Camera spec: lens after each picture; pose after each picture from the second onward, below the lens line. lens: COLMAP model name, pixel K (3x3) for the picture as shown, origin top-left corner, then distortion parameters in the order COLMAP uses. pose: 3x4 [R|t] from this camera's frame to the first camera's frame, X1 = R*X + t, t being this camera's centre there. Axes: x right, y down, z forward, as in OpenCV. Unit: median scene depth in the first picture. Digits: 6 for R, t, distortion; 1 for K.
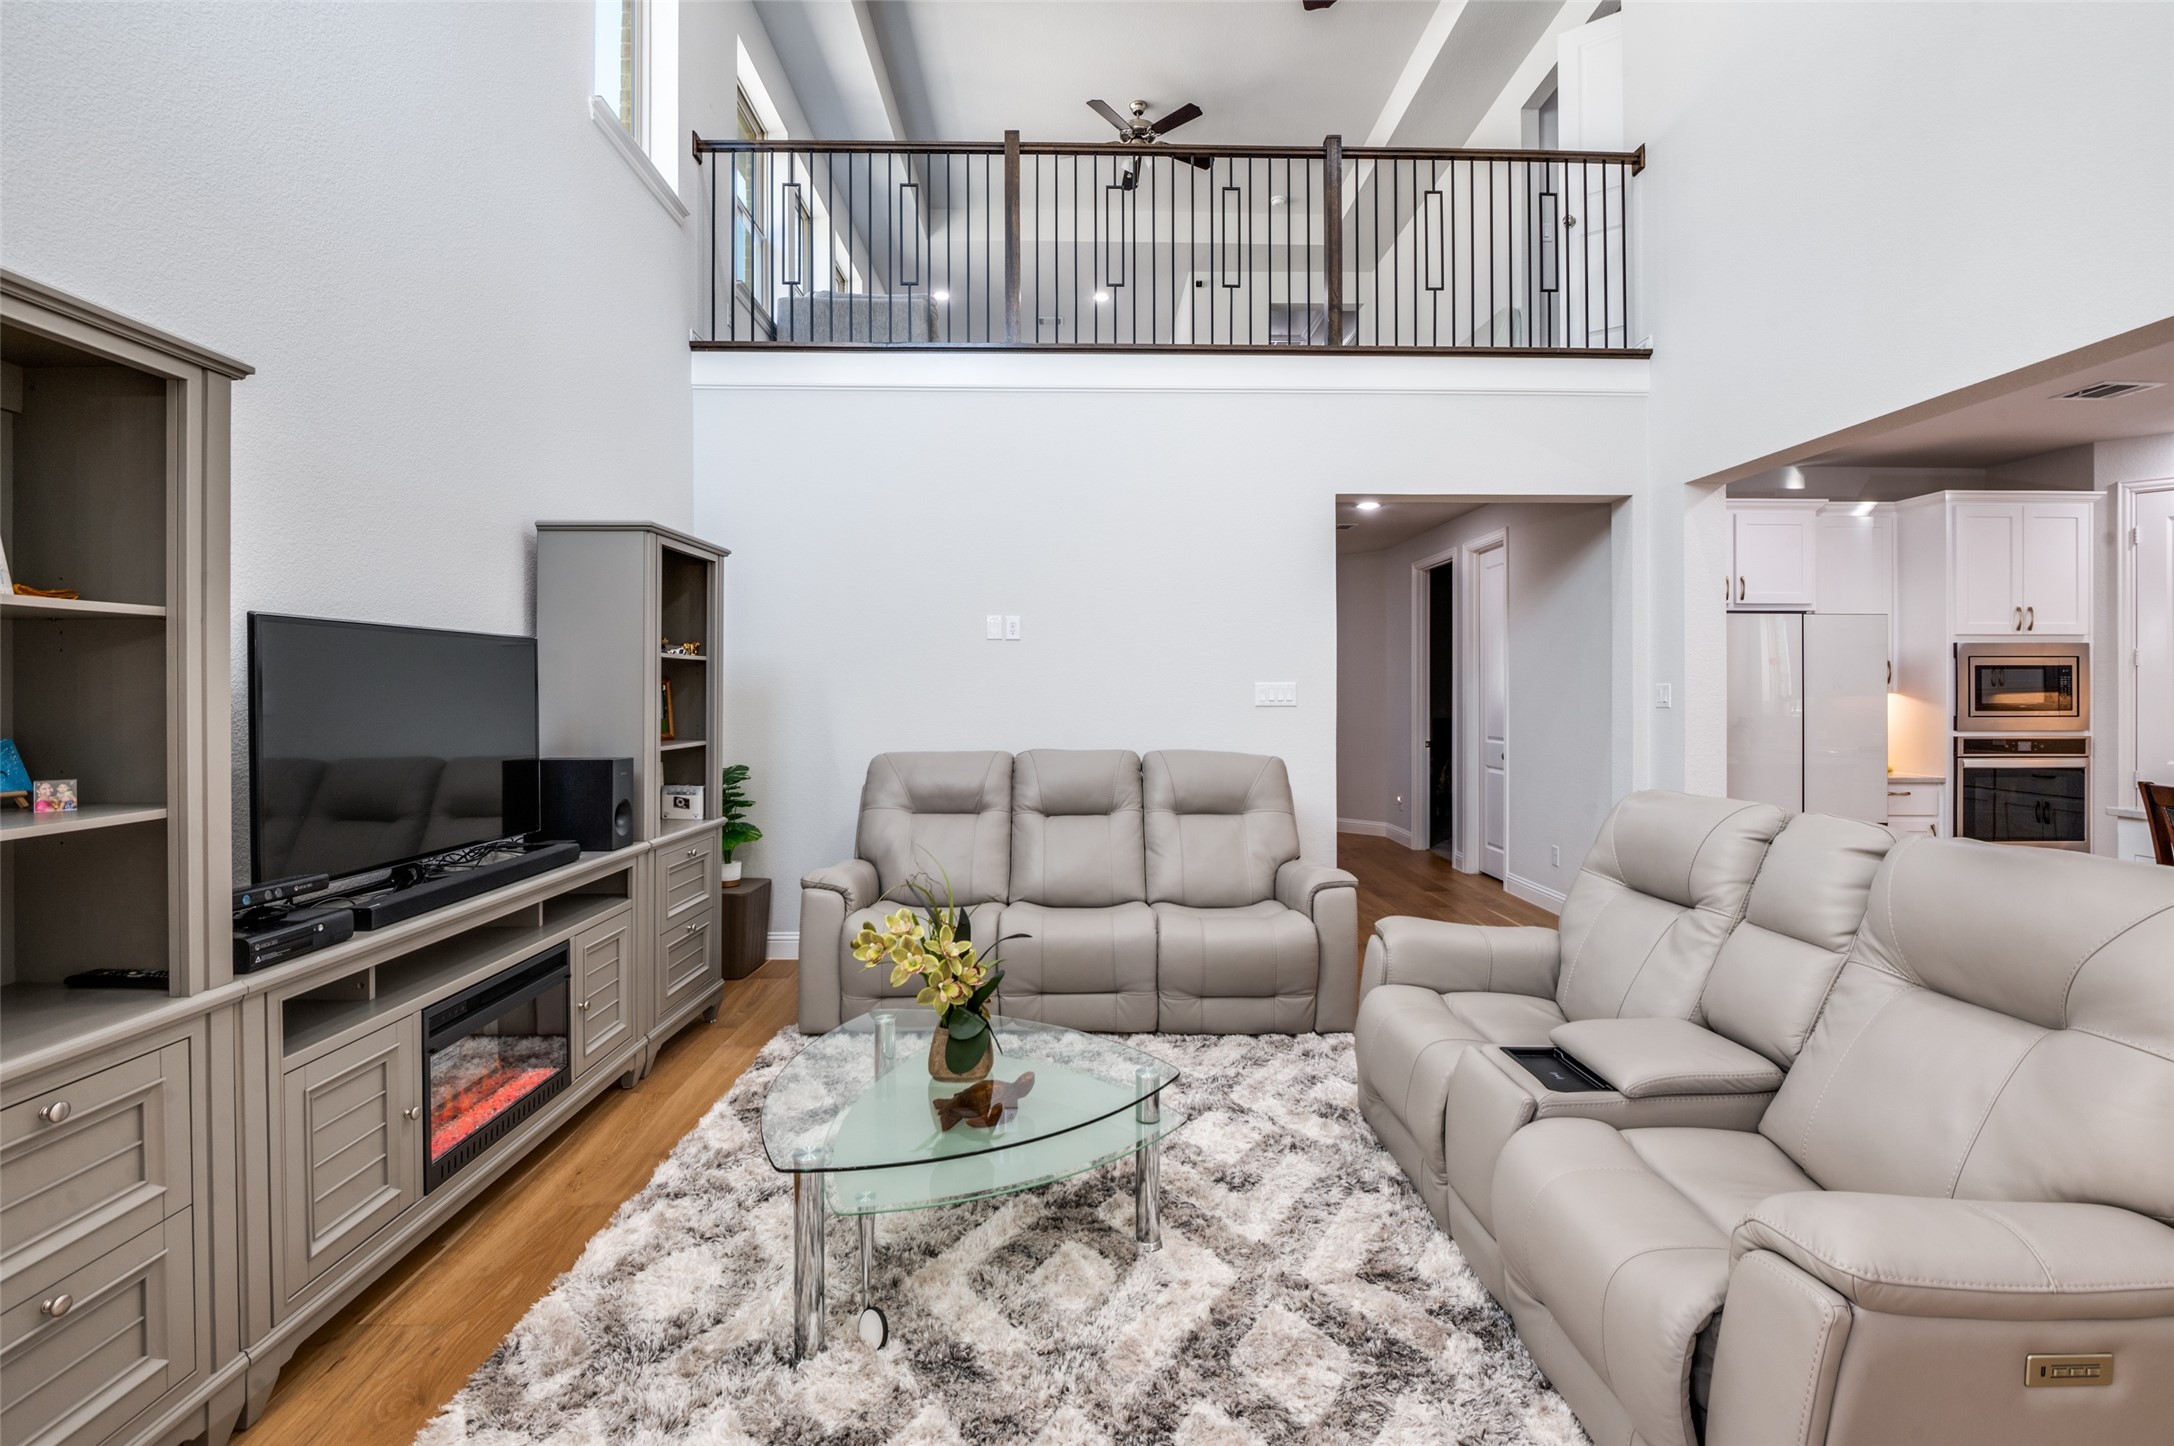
lens RADIAL K [[975.6, 0, 1089.7], [0, 975.6, 709.1], [0, 0, 1]] dist [-0.018079, 0.000062]
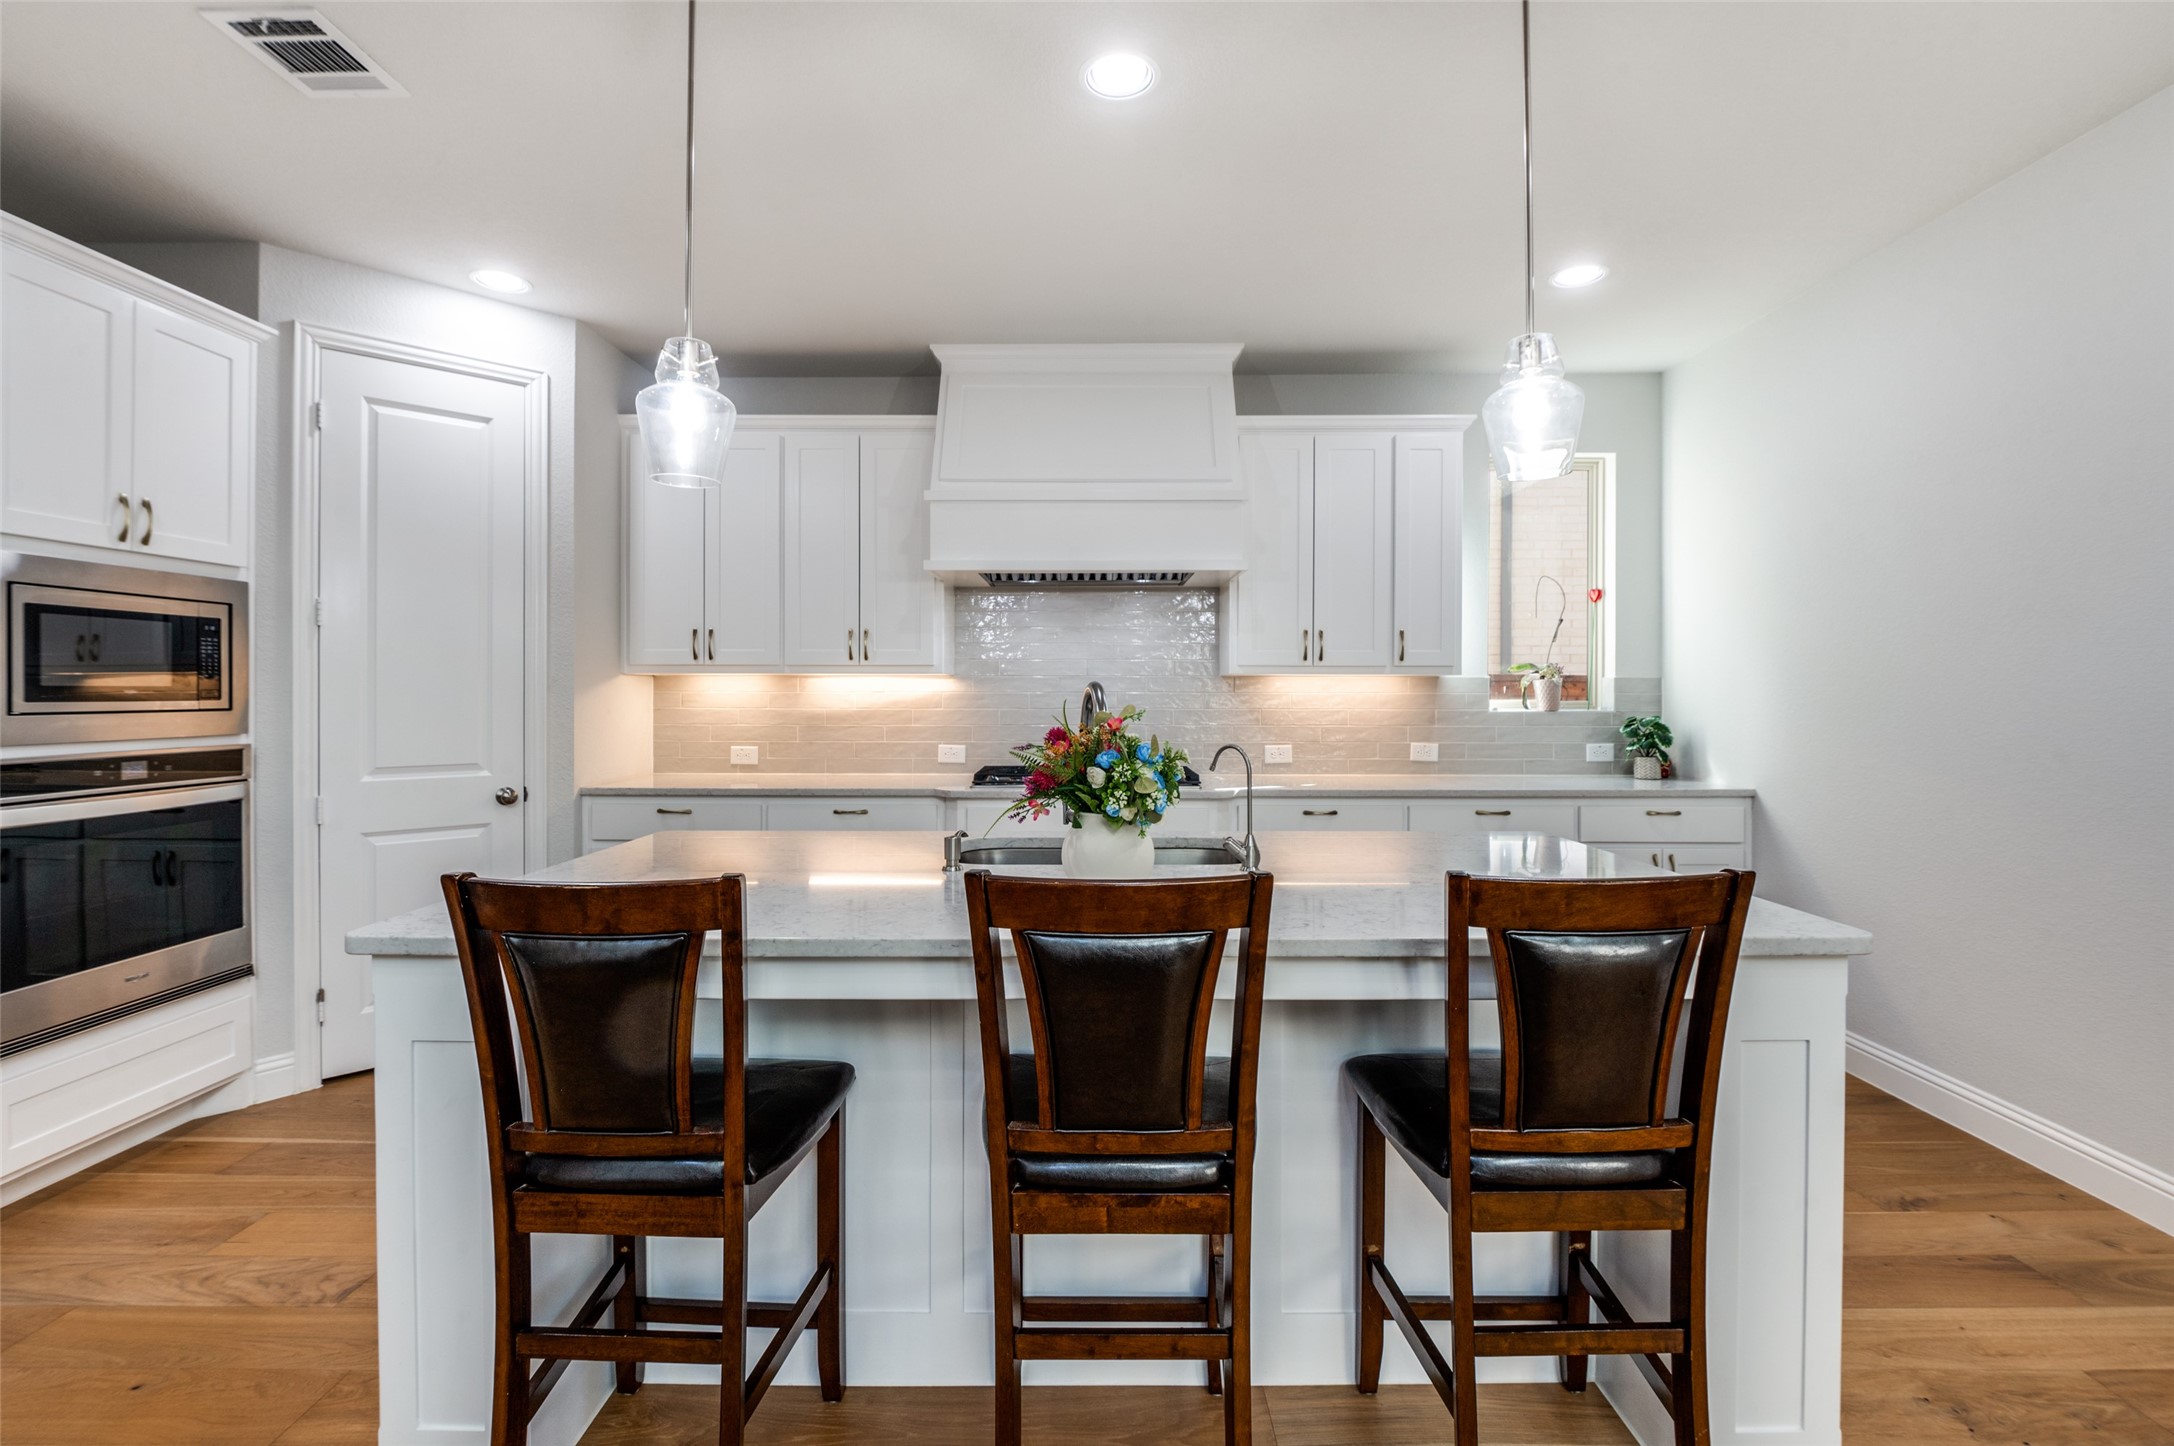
lens RADIAL K [[981.1, 0, 1084.1], [0, 981.1, 684.0], [0, 0, 1]] dist [-0.008868, 0.000172]
pose [[0.023437, 0.009534, 0.999680, 0.469218], [0.010220, 0.999900, -0.009776, 0.003122], [-0.999673, 0.010446, 0.023337, 0.482447]]
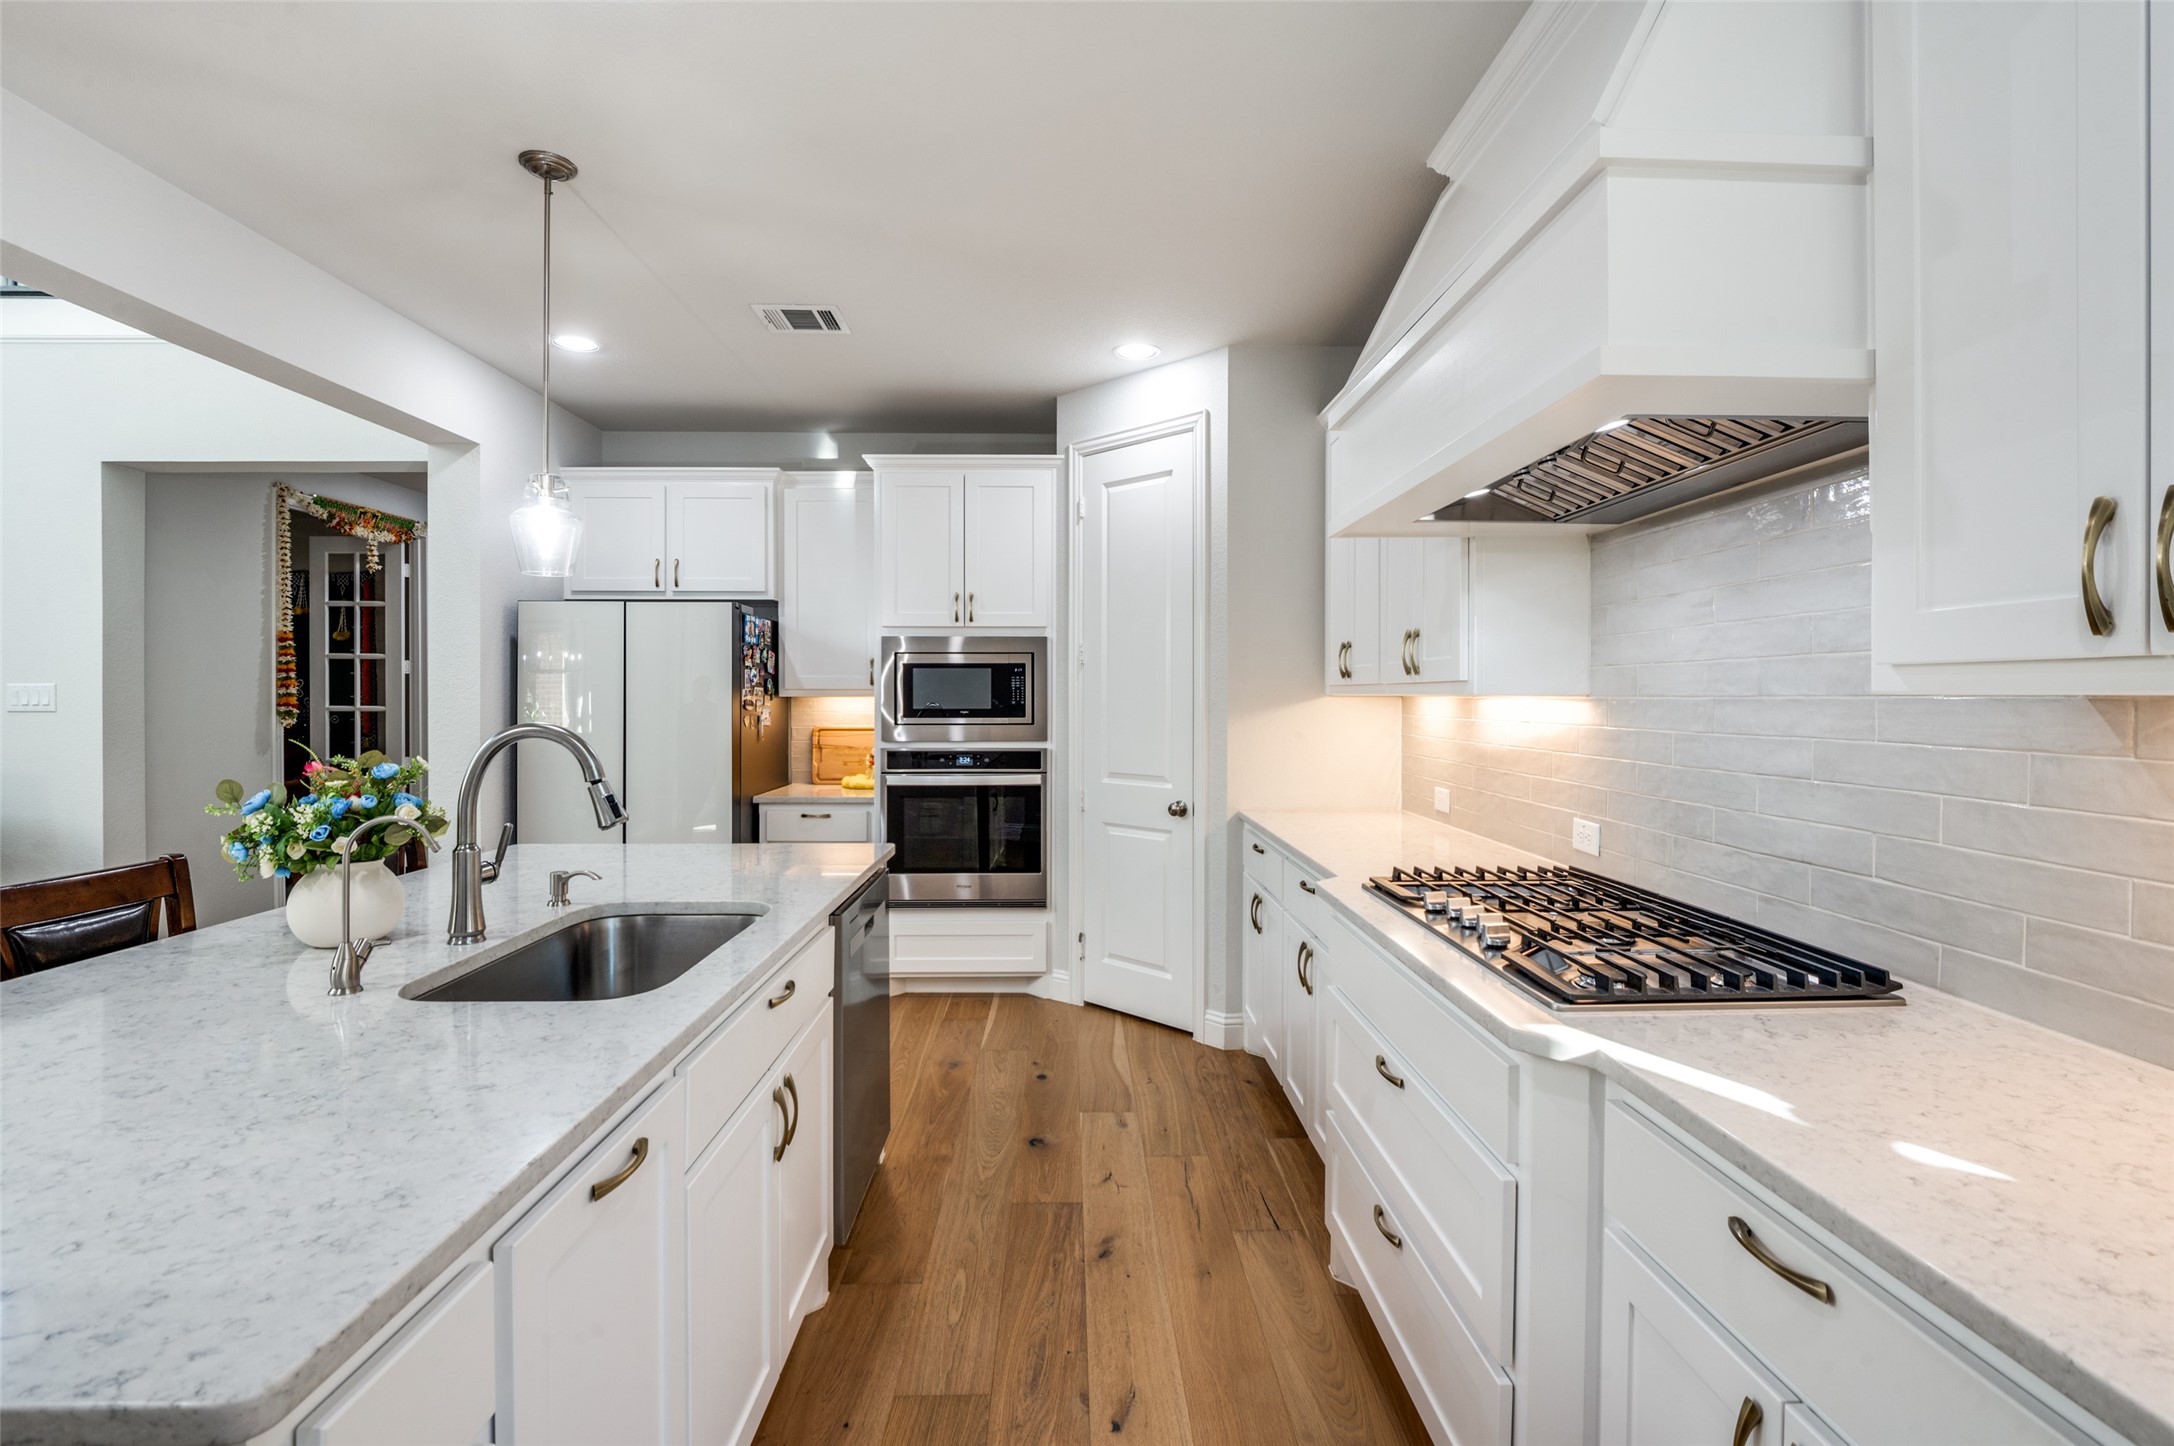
lens RADIAL K [[981.1, 0, 1084.1], [0, 981.1, 684.0], [0, 0, 1]] dist [-0.008868, 0.000172]
pose [[0.999999, 0.001173, -0.000861, 1.078858], [-0.001192, 0.999757, -0.022015, -0.008766], [0.000835, 0.022016, 0.999757, 0.141609]]
